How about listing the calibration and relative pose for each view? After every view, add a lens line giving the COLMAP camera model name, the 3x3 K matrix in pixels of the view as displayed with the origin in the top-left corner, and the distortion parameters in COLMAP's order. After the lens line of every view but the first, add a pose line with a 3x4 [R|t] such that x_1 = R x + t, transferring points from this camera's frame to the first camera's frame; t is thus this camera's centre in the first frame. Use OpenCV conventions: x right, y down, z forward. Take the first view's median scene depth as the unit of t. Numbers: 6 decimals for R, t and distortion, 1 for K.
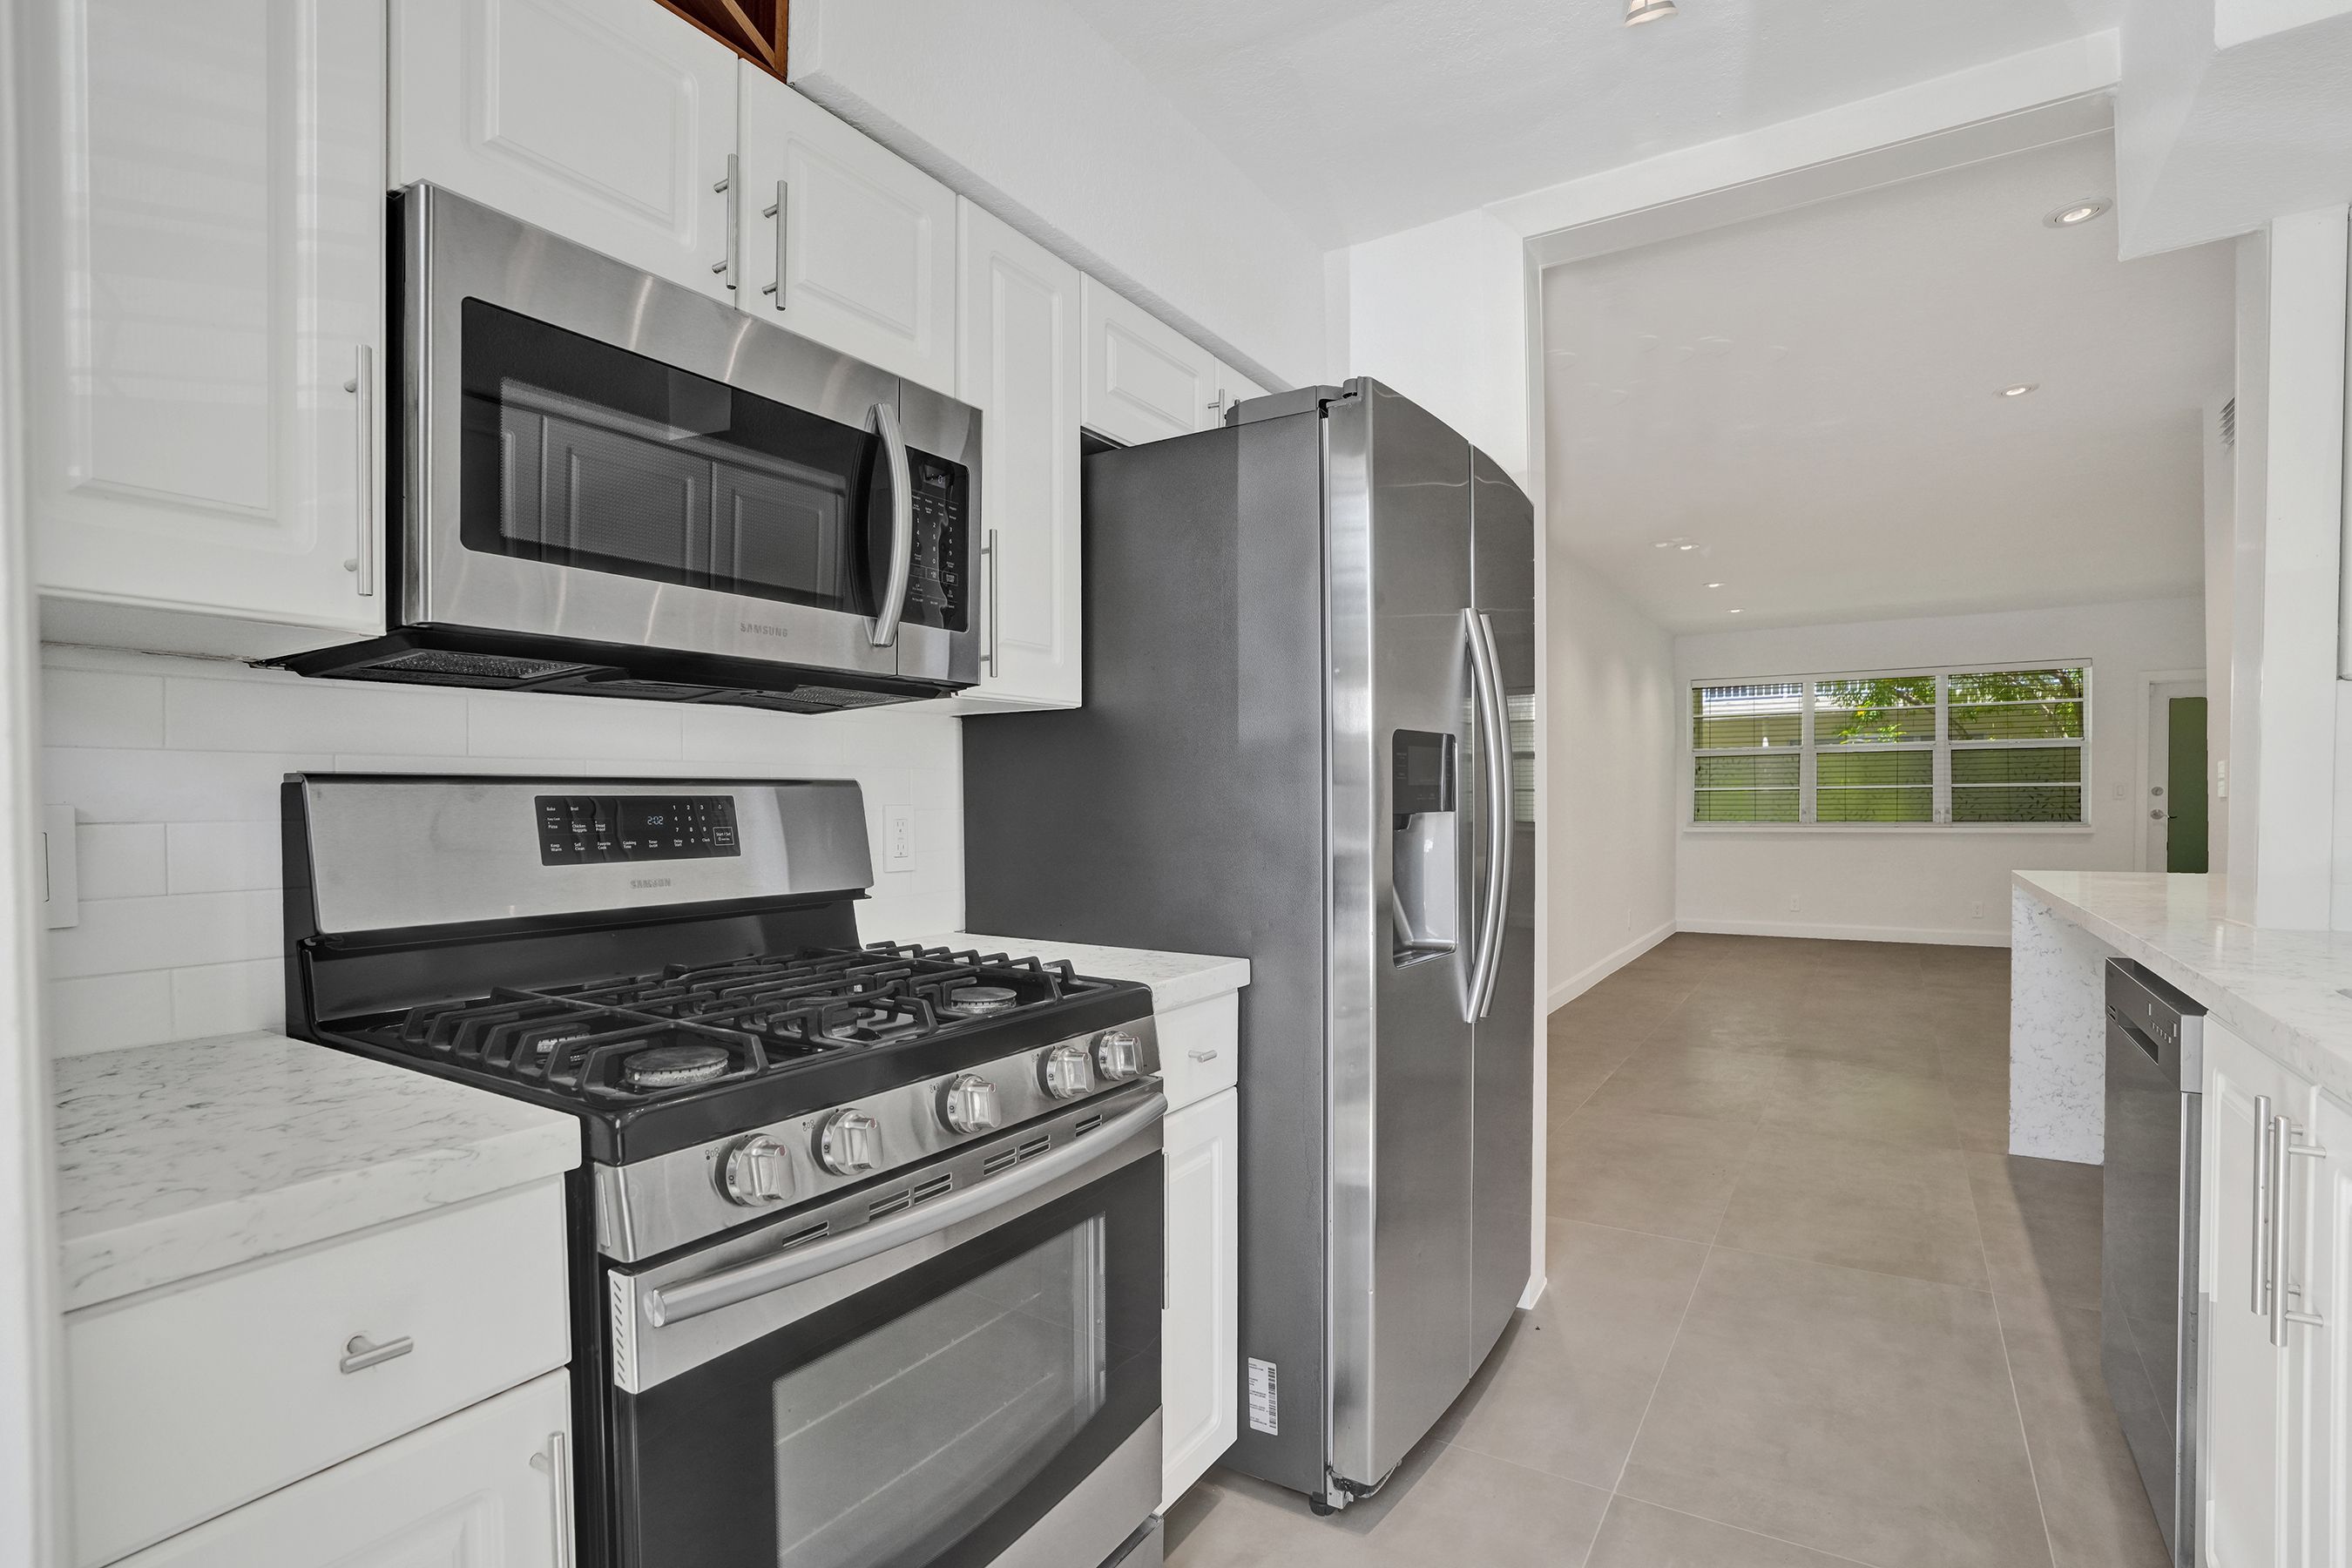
lens RADIAL K [[1104.6, 0, 1185.8], [0, 1104.6, 822.3], [0, 0, 1]] dist [-0.043466, 0.006135]
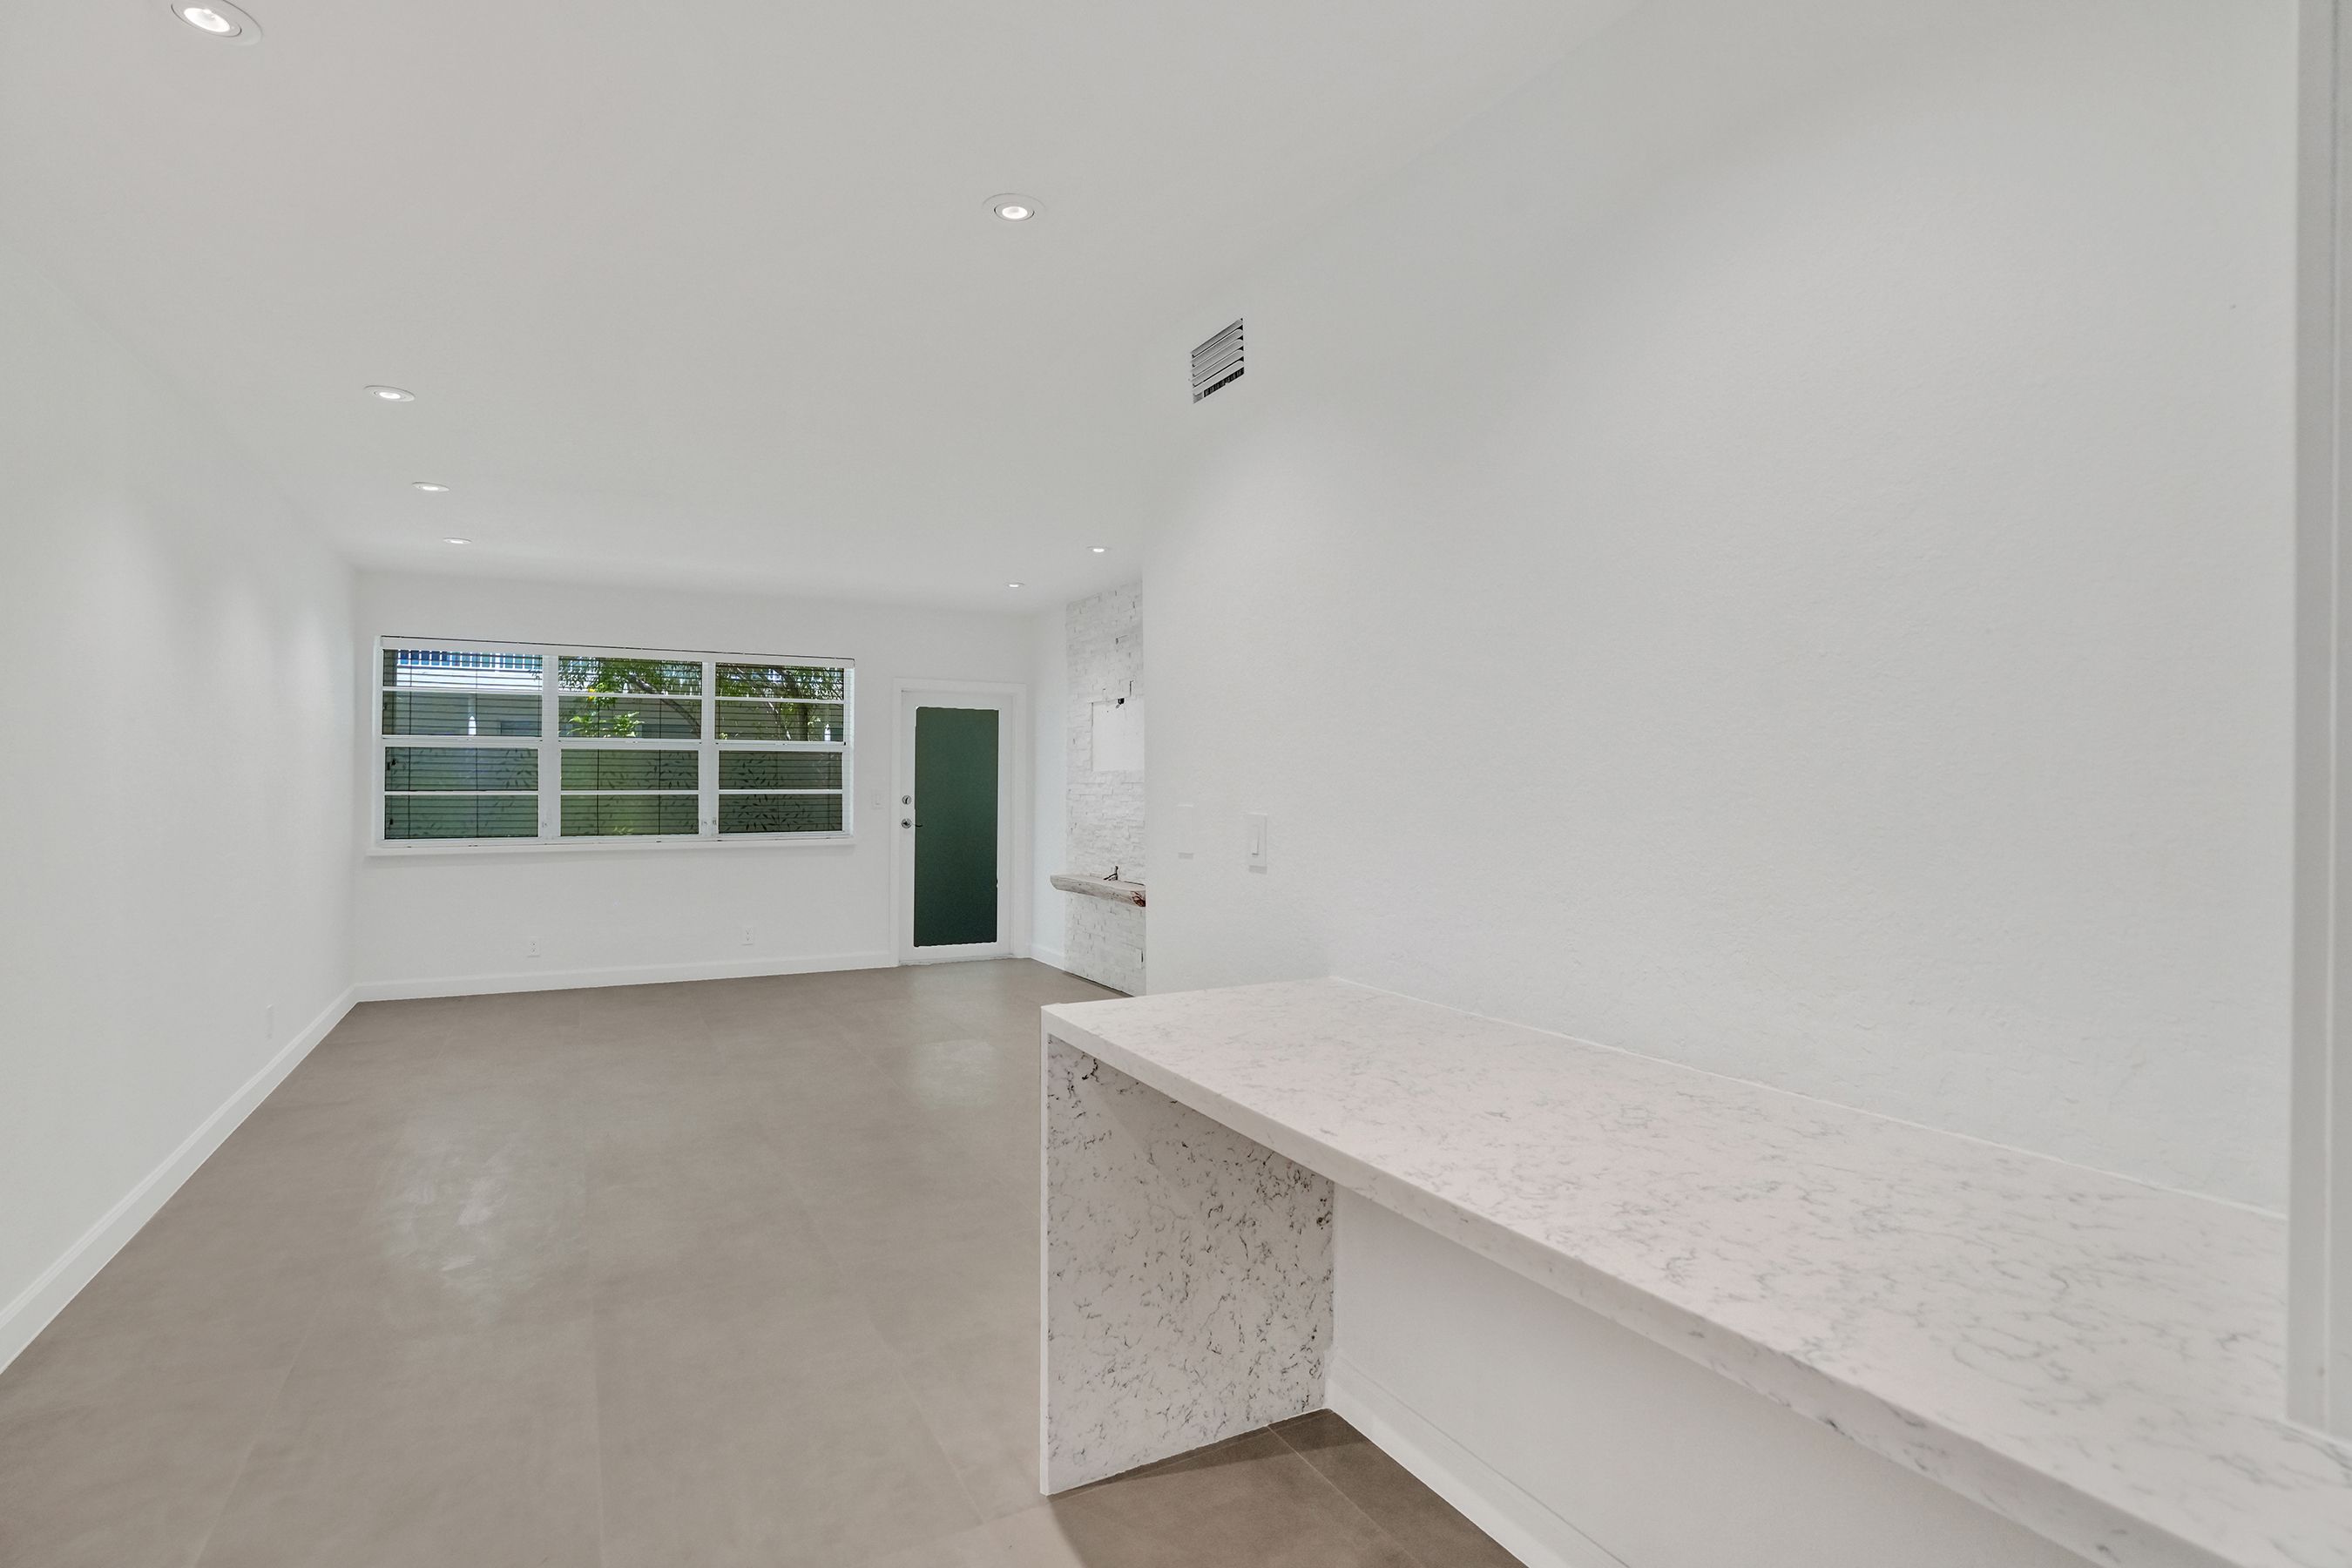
lens RADIAL K [[1104.6, 0, 1159.7], [0, 1104.6, 782.0], [0, 0, 1]] dist [-0.043466, 0.006135]
pose [[0.483097, 0.006016, 0.875546, 0.115659], [0.008533, 0.999897, -0.011578, -0.028666], [-0.875525, 0.013064, 0.482996, 0.273047]]
